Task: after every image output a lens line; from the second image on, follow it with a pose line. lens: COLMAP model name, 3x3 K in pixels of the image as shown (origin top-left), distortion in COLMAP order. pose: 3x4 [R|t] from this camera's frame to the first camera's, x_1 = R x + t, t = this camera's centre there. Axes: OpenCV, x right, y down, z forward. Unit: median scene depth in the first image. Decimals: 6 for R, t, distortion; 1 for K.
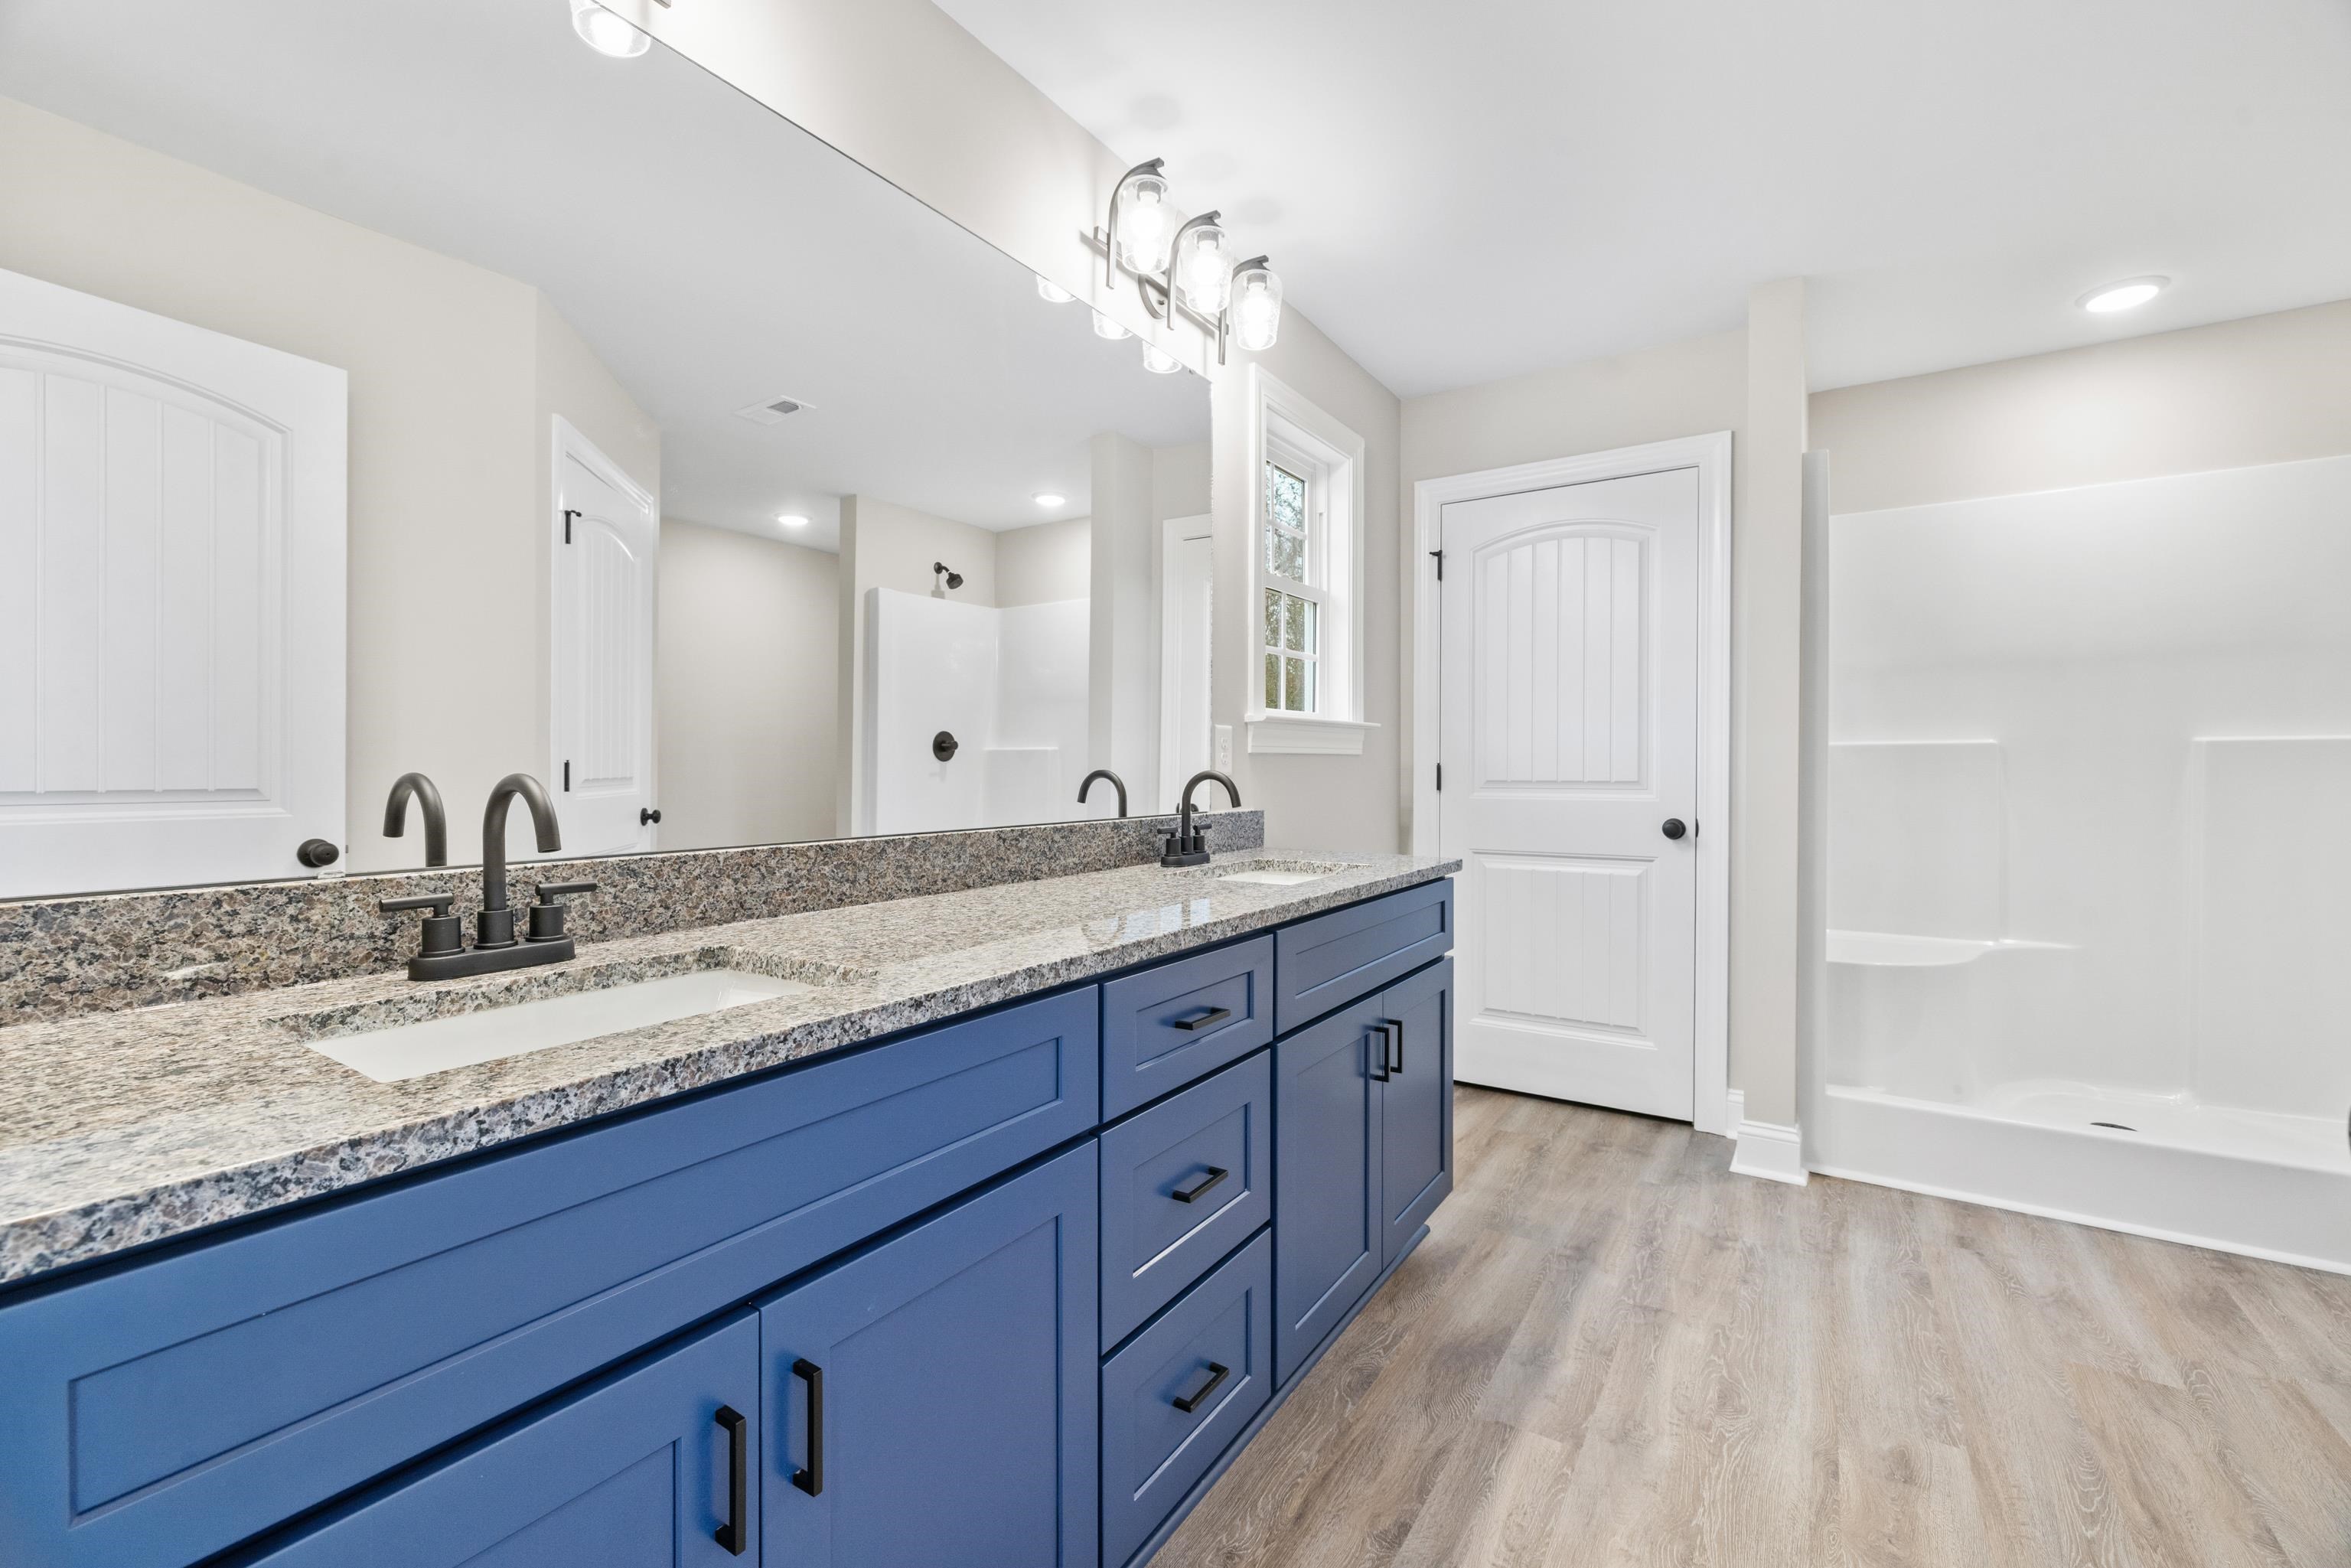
lens RADIAL K [[997.3, 0, 1179.3], [0, 997.3, 766.0], [0, 0, 1]] dist [0.000721, 0.000180]
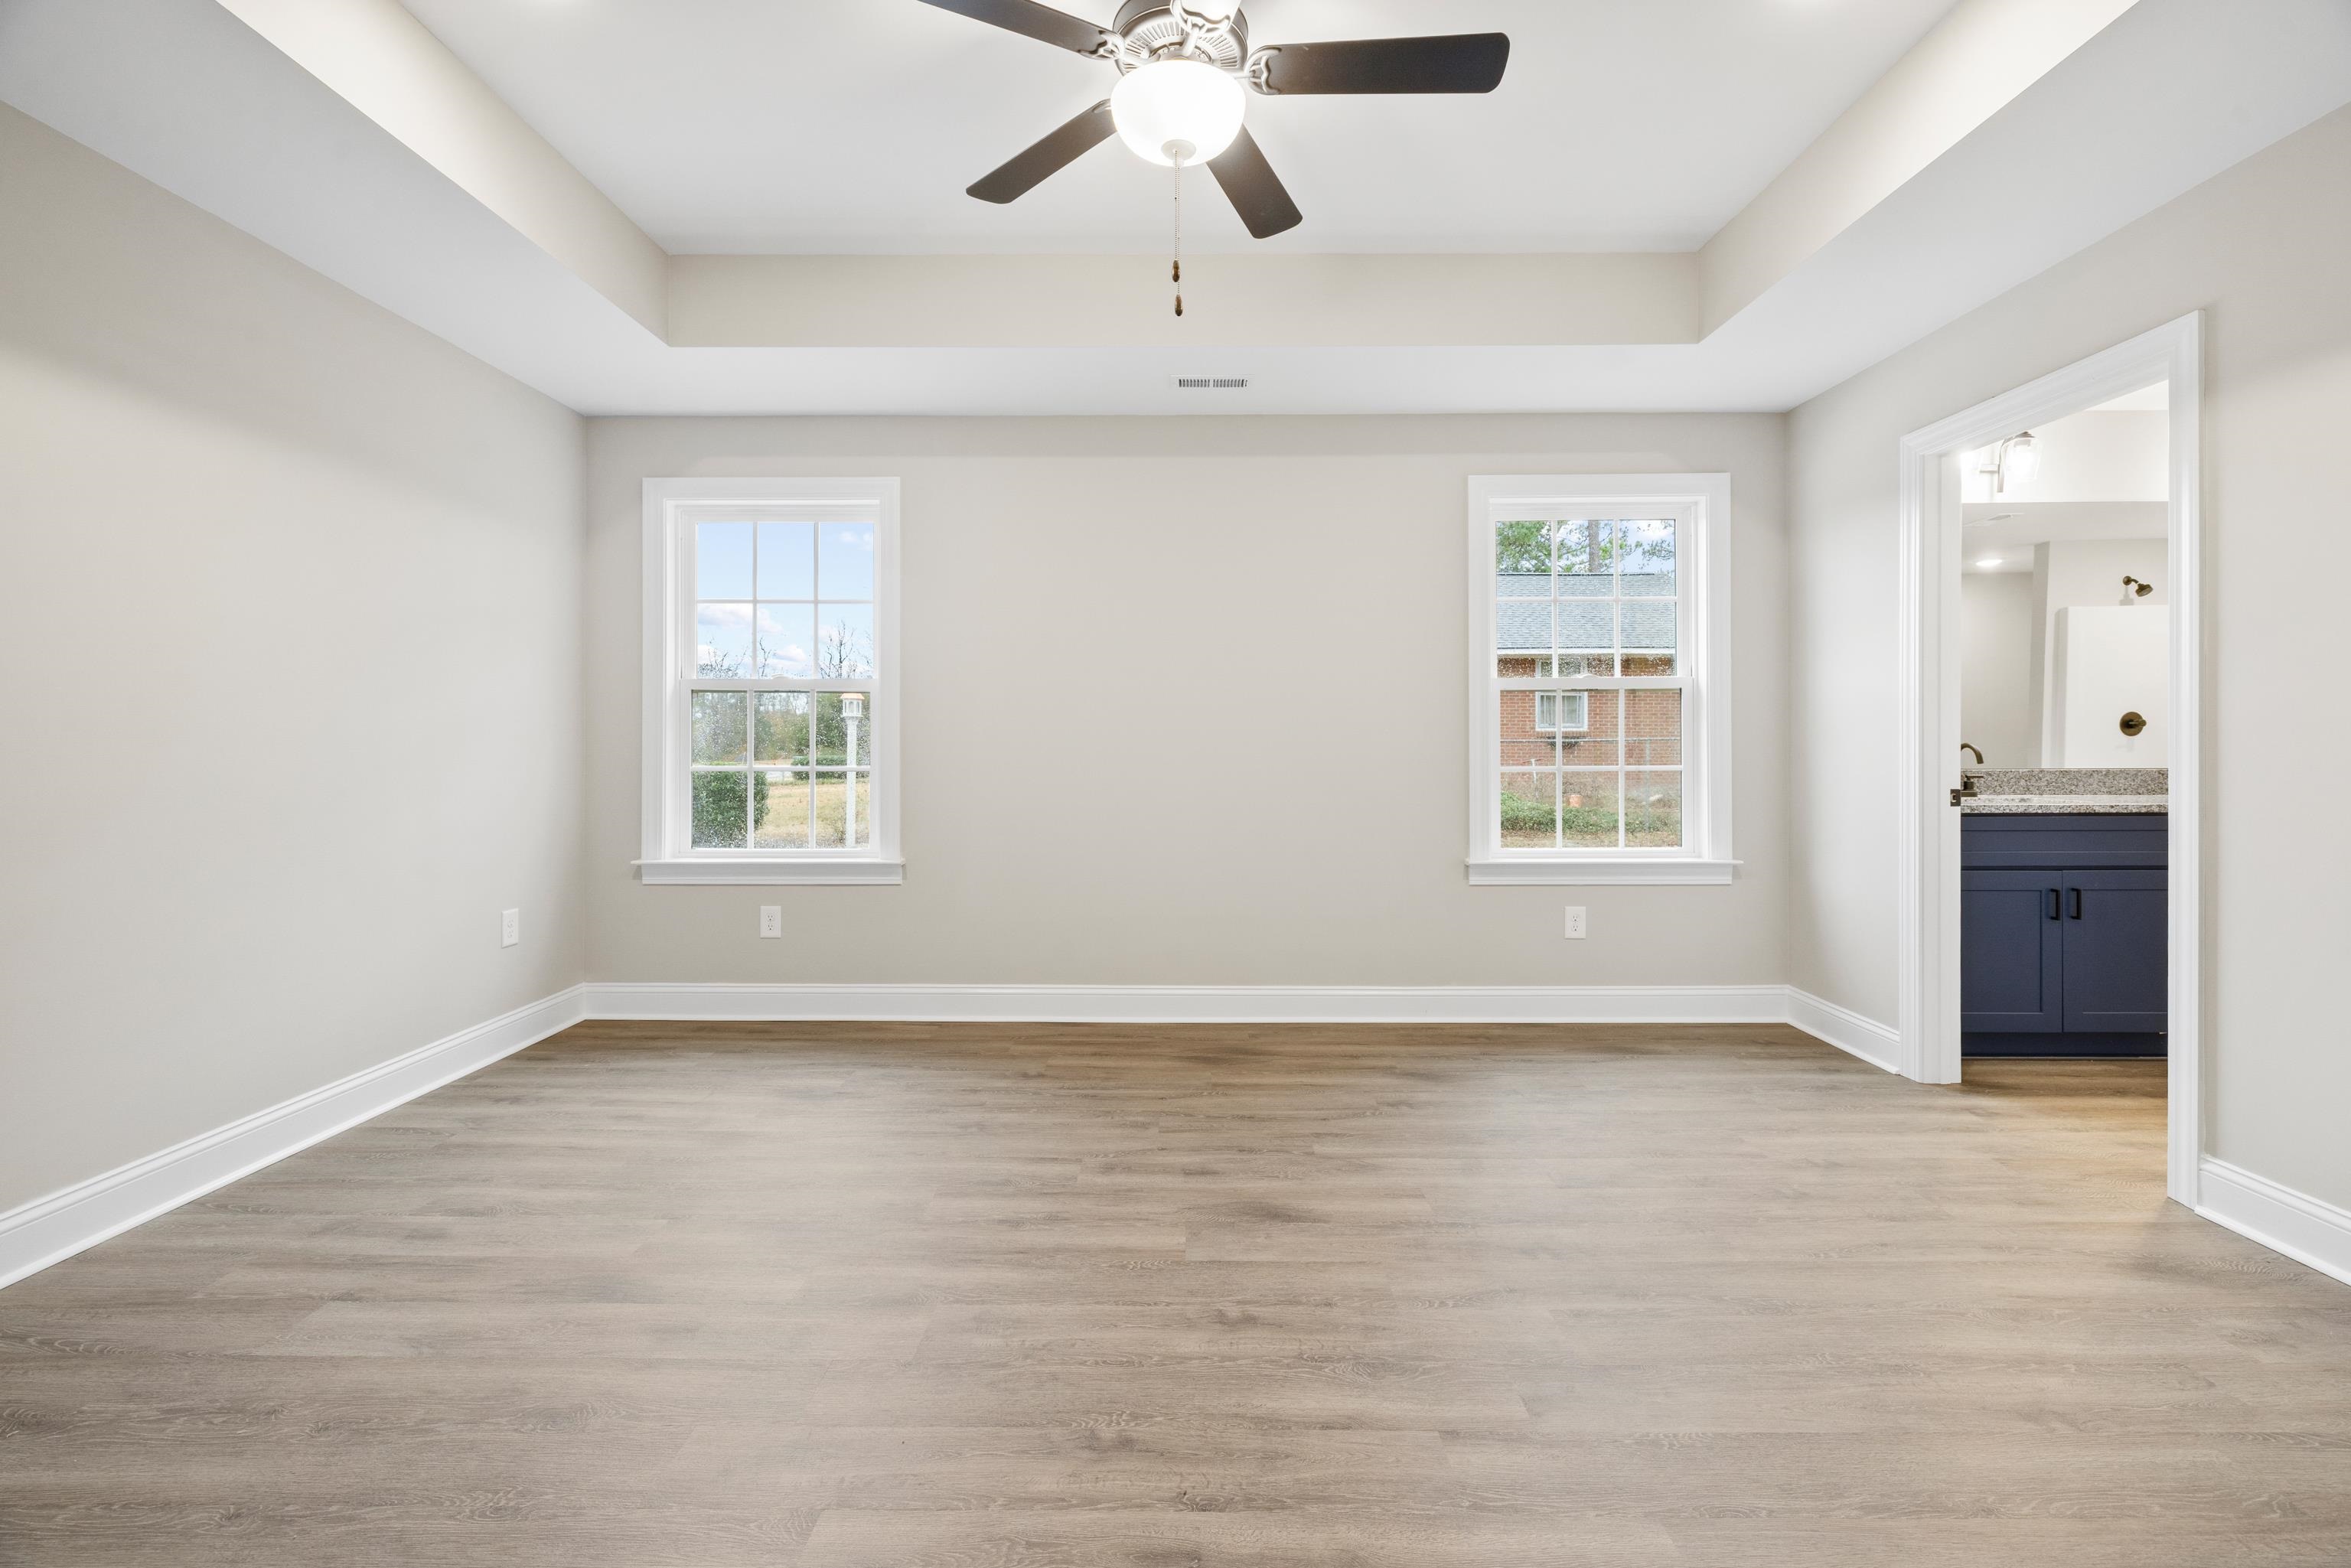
lens RADIAL K [[997.3, 0, 1179.3], [0, 997.3, 766.0], [0, 0, 1]] dist [0.000721, 0.000180]
pose [[0.542107, 0.013815, -0.840196, 0.308065], [0.006449, 0.999767, 0.020600, -0.000739], [0.840285, -0.016586, 0.541891, -1.242919]]
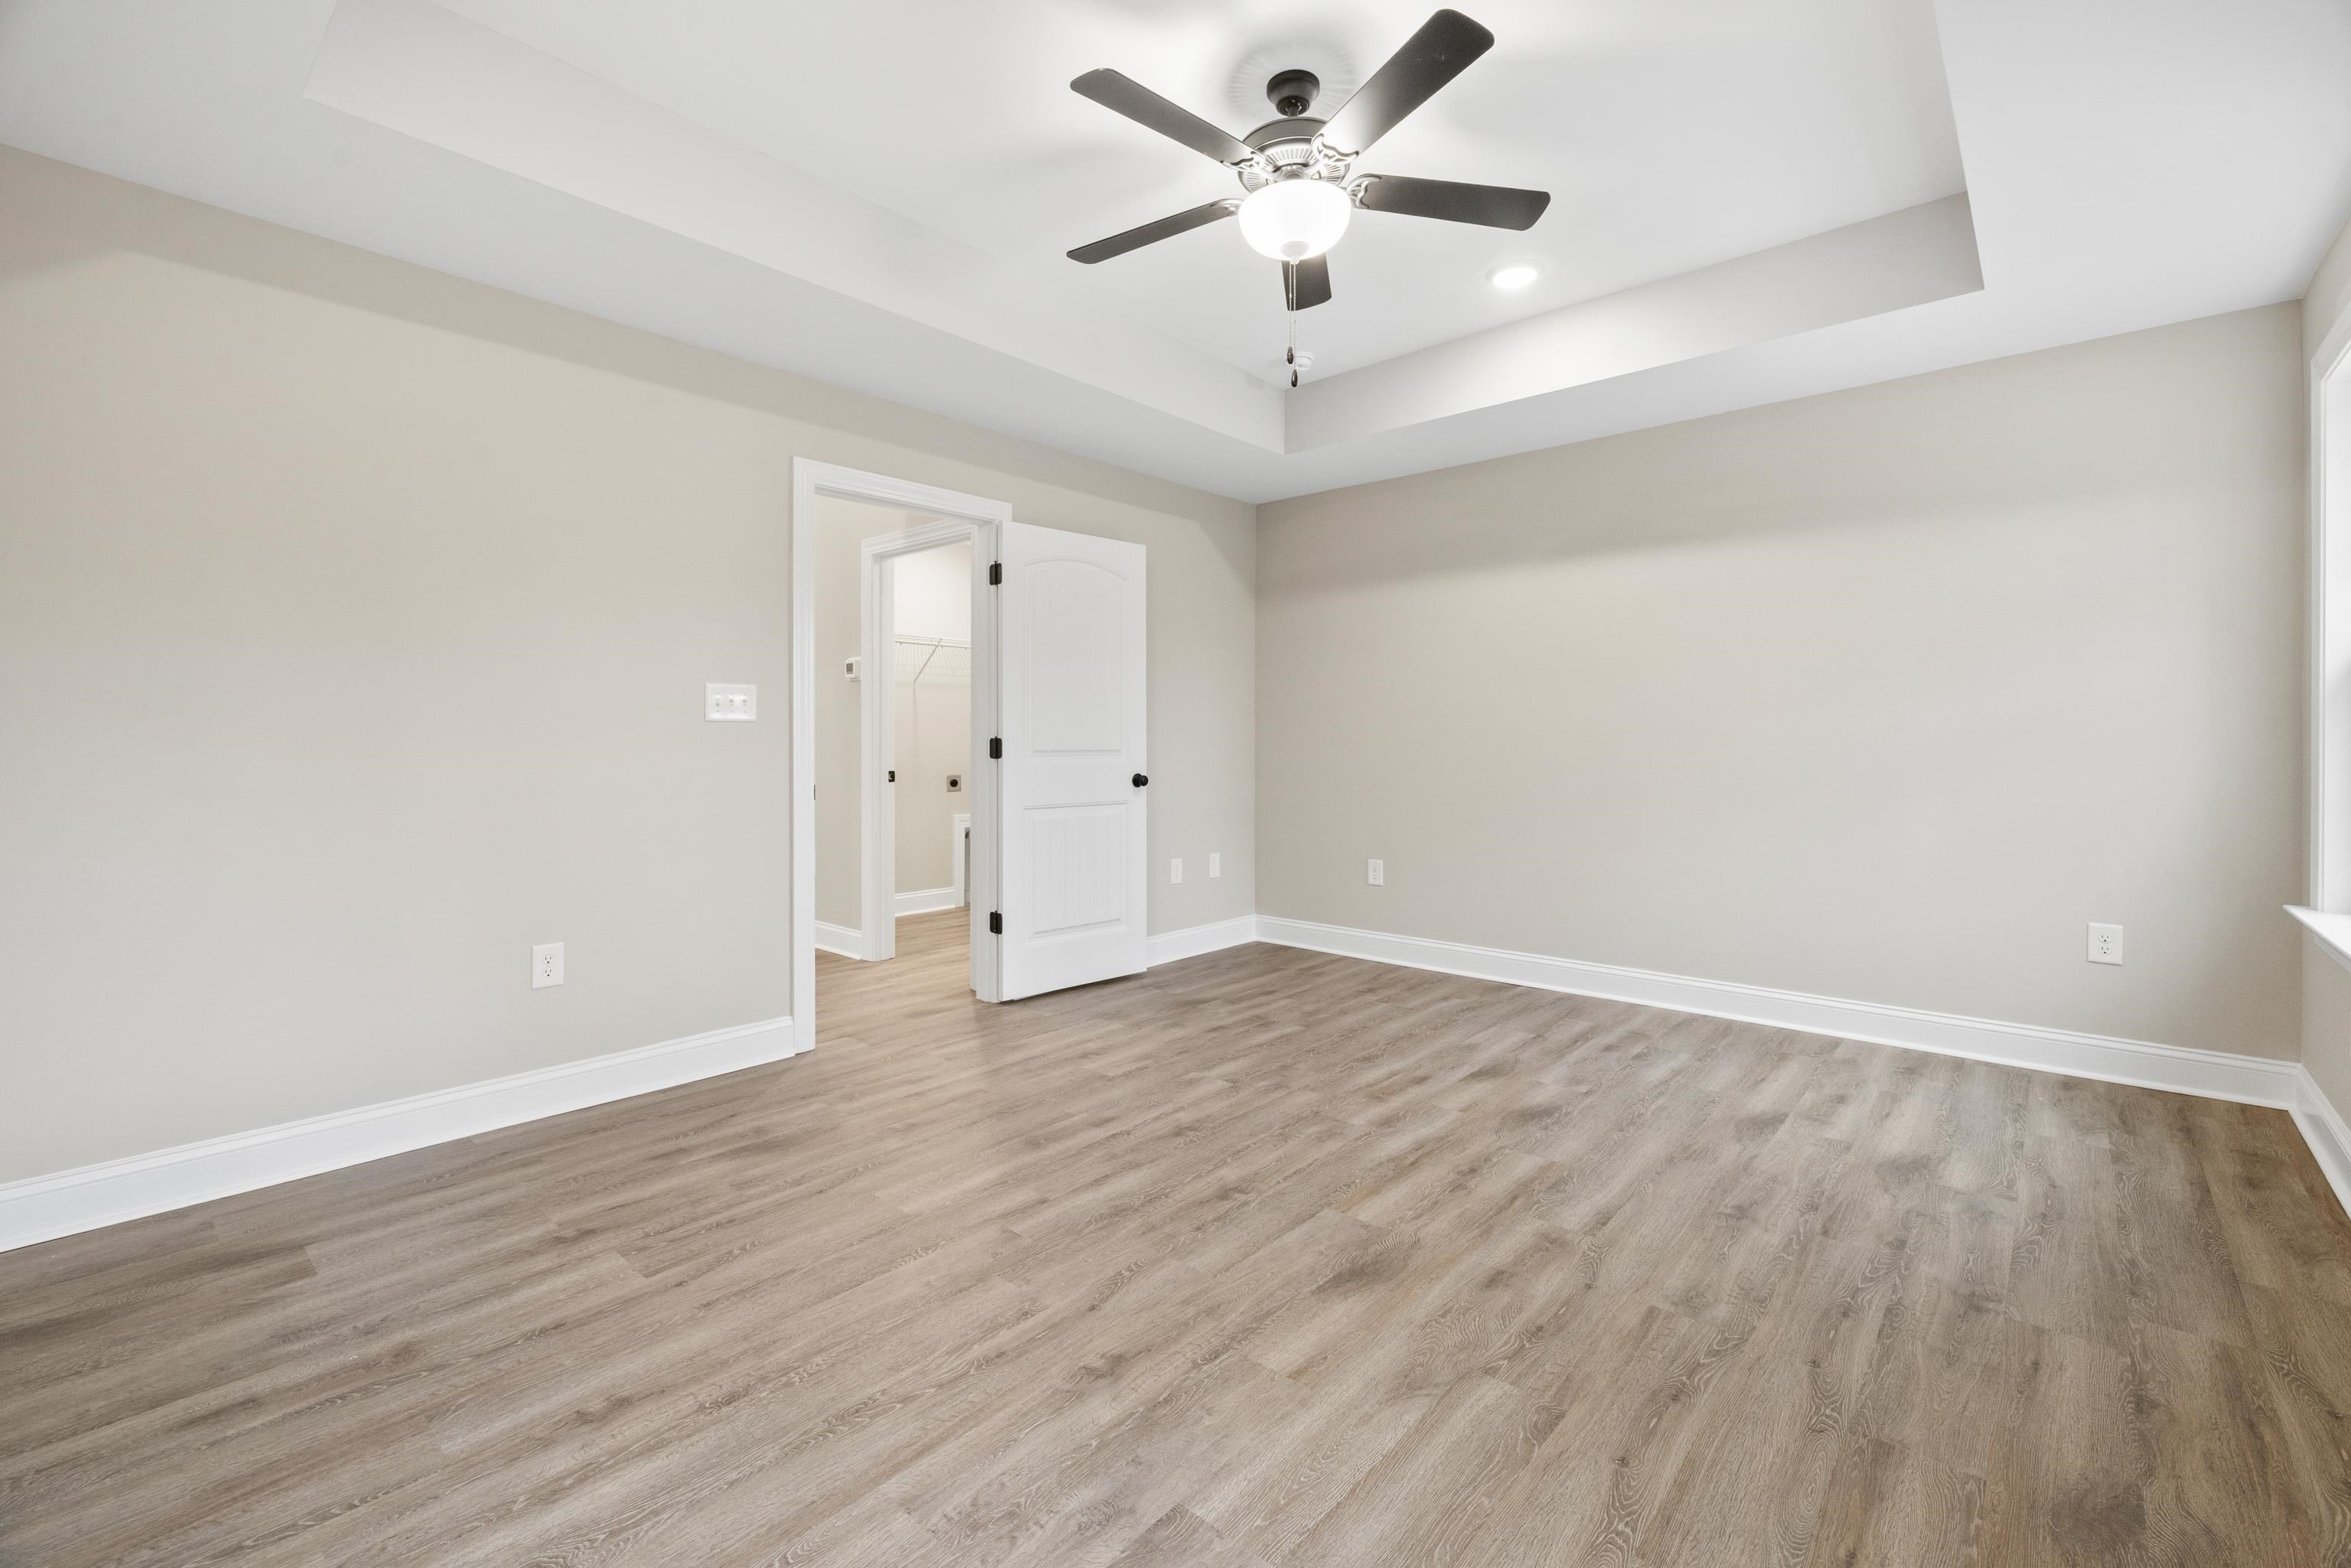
lens RADIAL K [[997.3, 0, 1179.3], [0, 997.3, 766.0], [0, 0, 1]] dist [0.000721, 0.000180]
pose [[-0.989417, -0.007877, 0.144888, -0.317026], [-0.004641, 0.999732, 0.022658, -0.000030], [-0.145028, 0.021746, -0.989189, 0.009079]]
